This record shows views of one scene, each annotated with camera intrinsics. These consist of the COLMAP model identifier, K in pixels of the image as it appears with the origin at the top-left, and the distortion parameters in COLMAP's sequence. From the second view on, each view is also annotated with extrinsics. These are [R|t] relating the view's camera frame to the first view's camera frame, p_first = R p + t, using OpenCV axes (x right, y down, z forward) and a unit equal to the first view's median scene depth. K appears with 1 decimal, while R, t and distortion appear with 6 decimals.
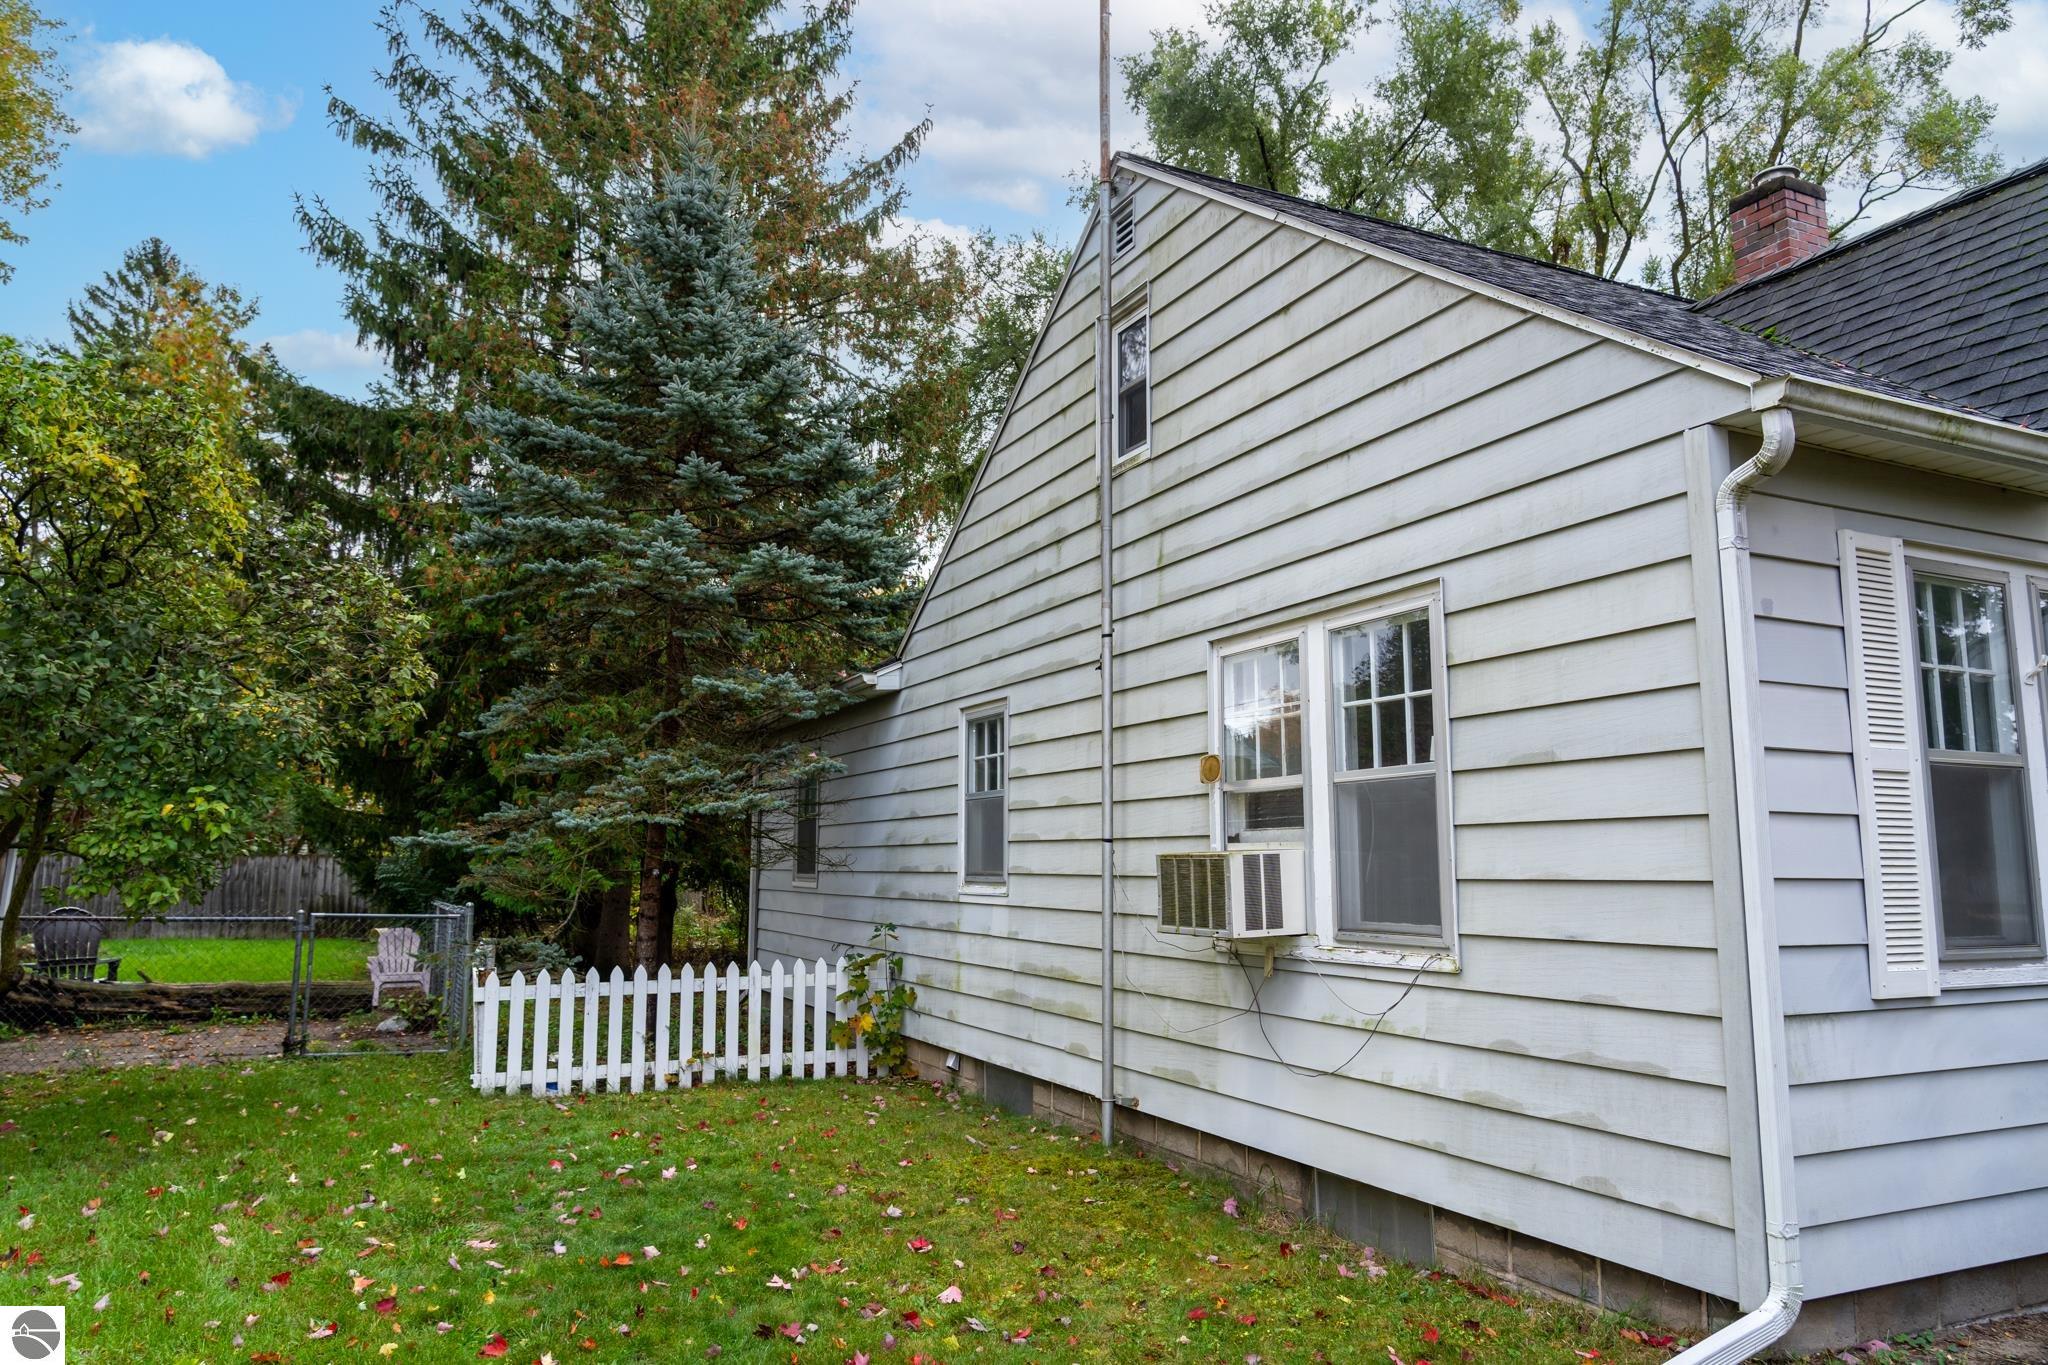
lens RADIAL K [[1380.9, 0, 1024.0], [0, 1380.9, 682.5], [0, 0, 1]] dist [-0.003584, -0.000507]
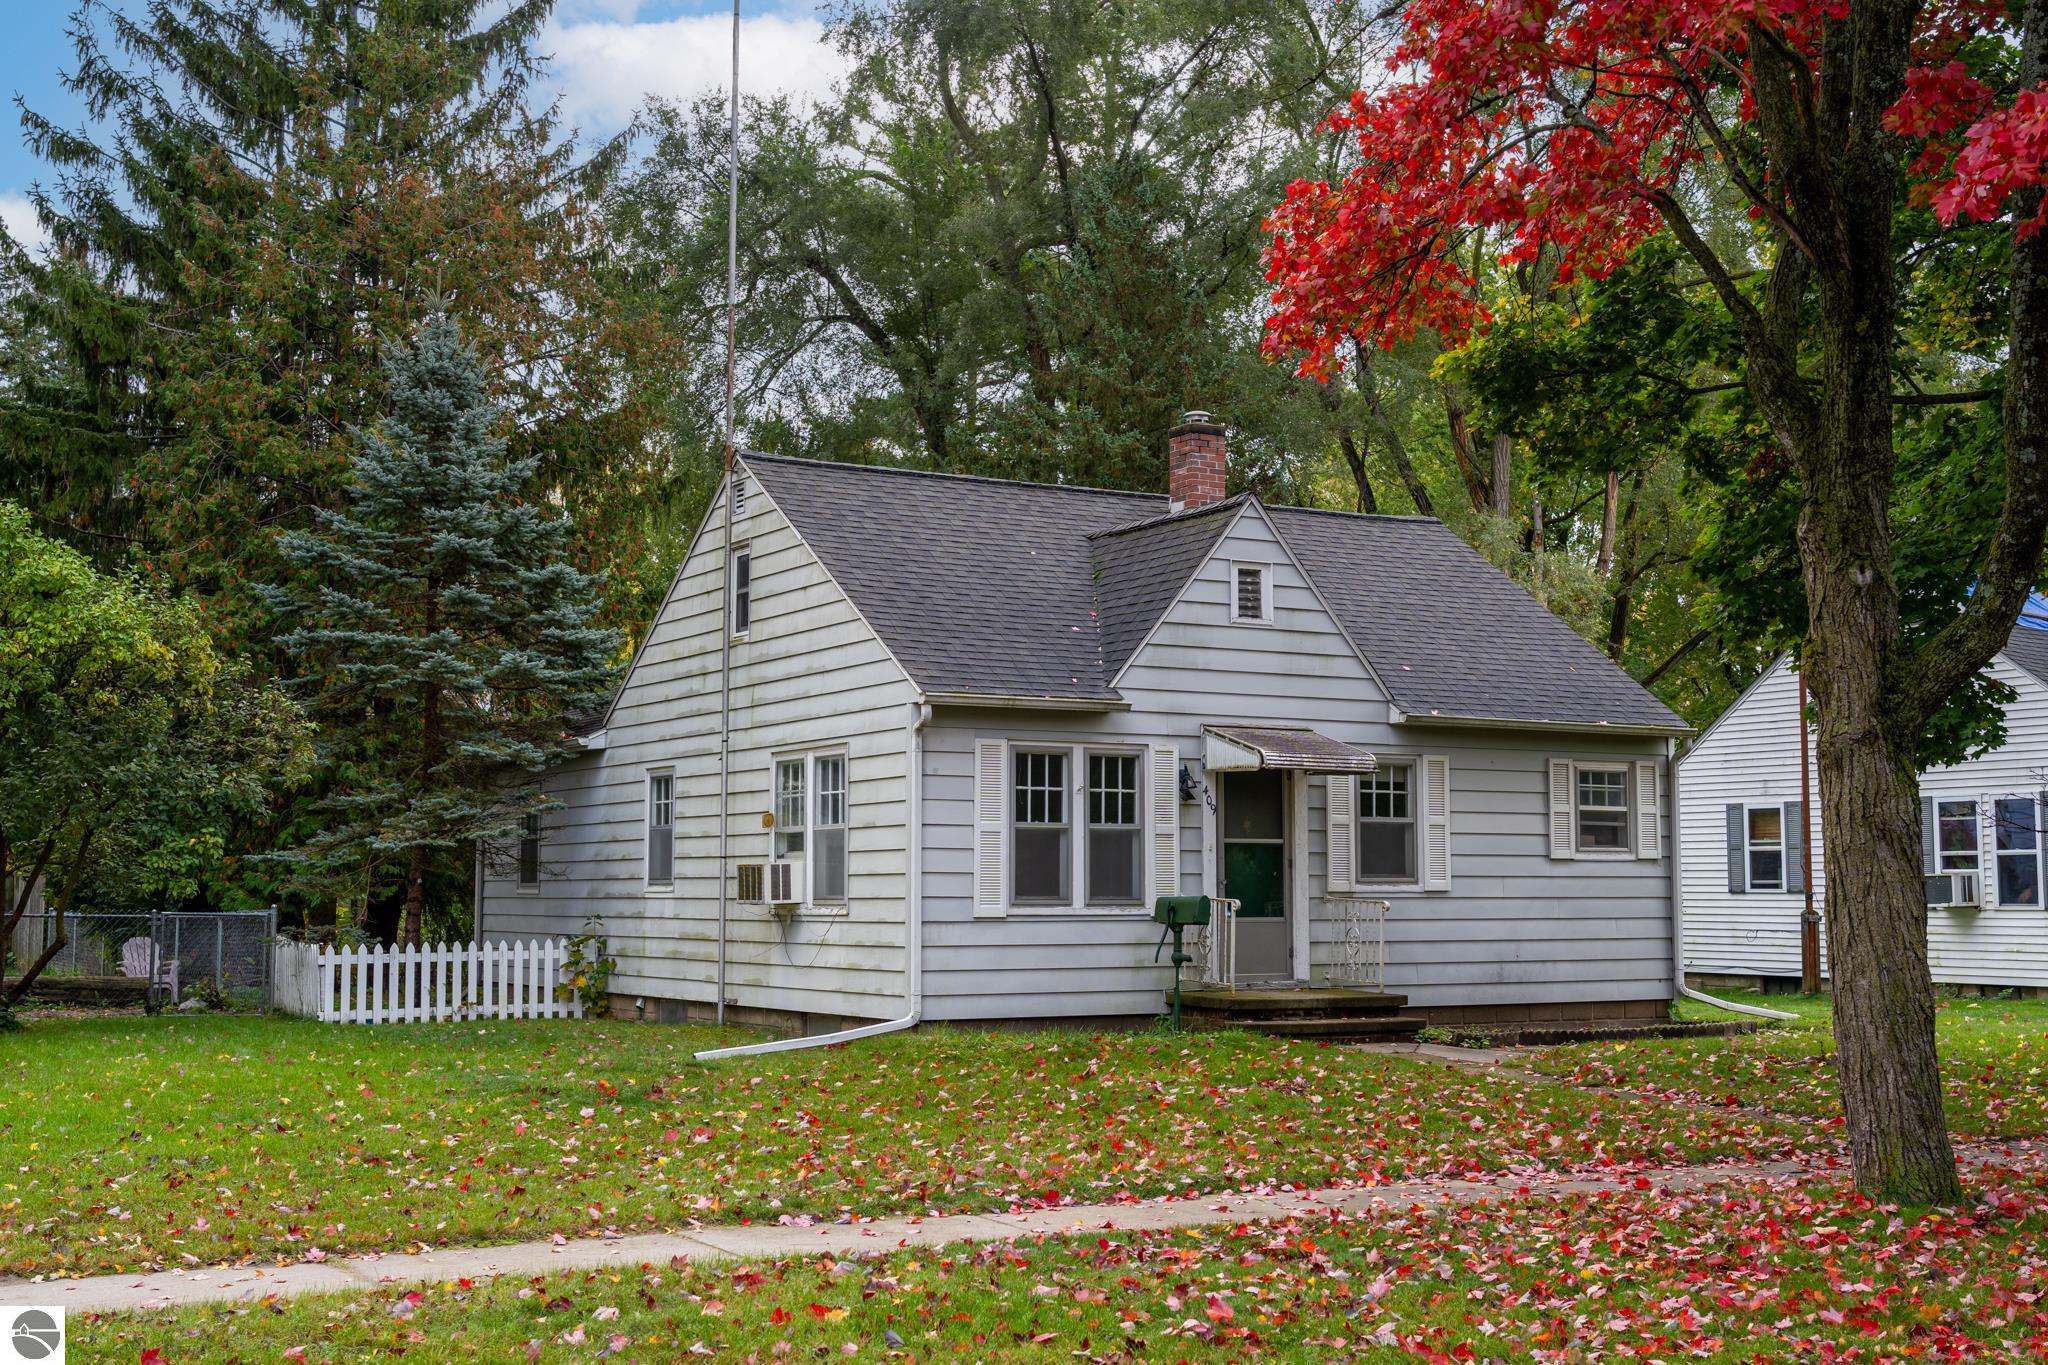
lens RADIAL K [[2421.2, 0, 1024.0], [0, 2421.2, 682.5], [0, 0, 1]] dist [0.019955, -0.017417]
pose [[0.996699, 0.004102, 0.081082, 0.144692], [-0.007717, 0.998987, 0.044327, -0.188612], [-0.080818, -0.044807, 0.995721, -1.593400]]
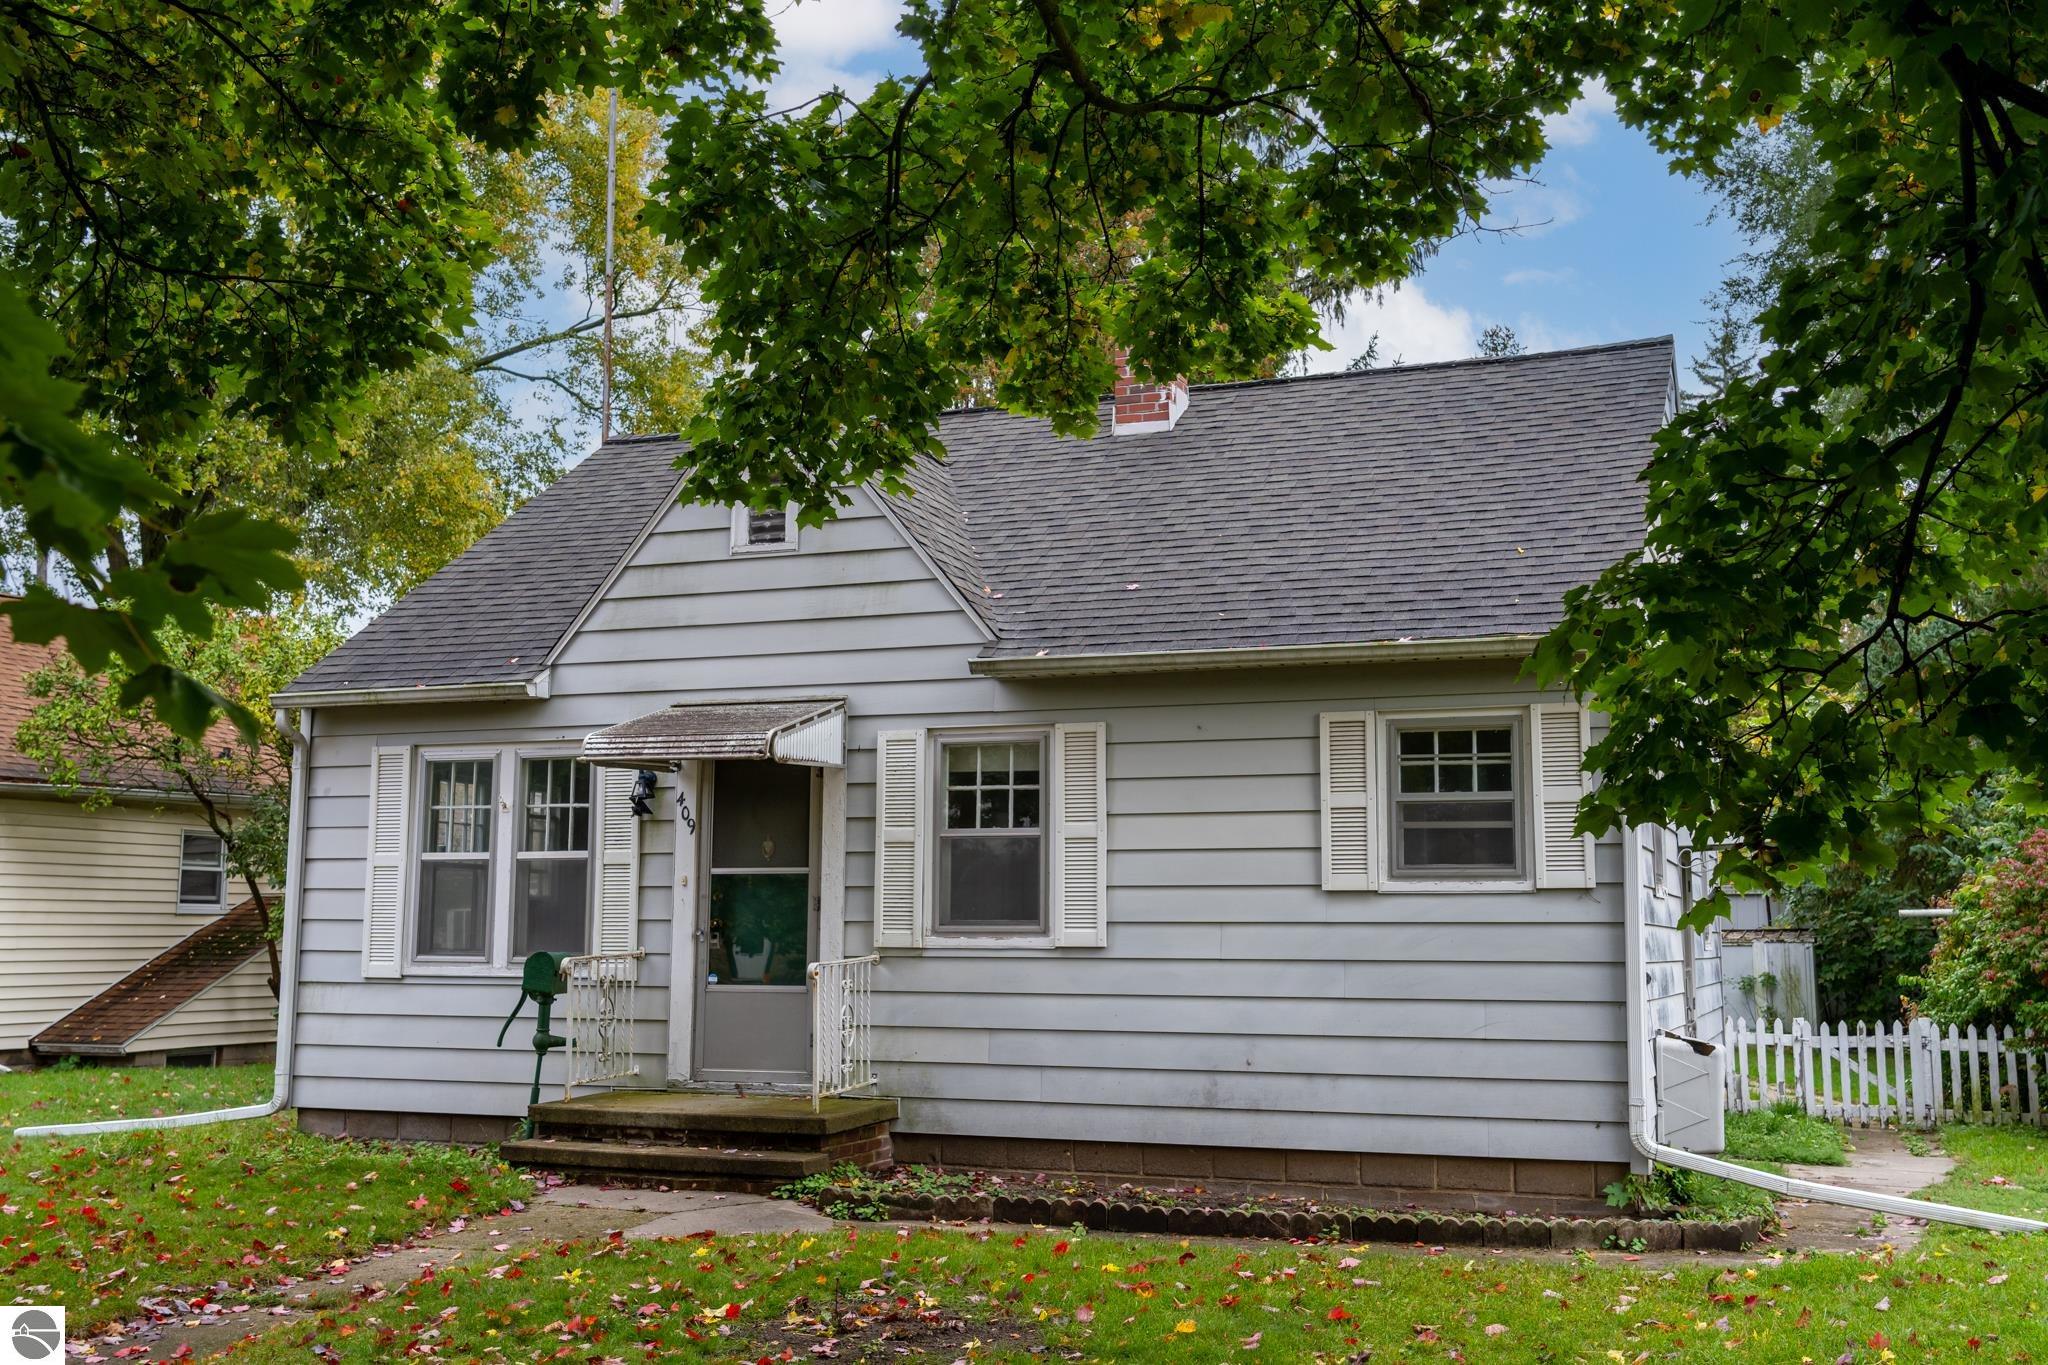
lens RADIAL K [[2083.2, 0, 1024.0], [0, 2083.2, 682.5], [0, 0, 1]] dist [0.002768, -0.015472]
pose [[0.687474, -0.087407, -0.720930, 1.570090], [0.092431, 0.995188, -0.032517, -0.007464], [0.720303, -0.044281, 0.692245, -0.188758]]
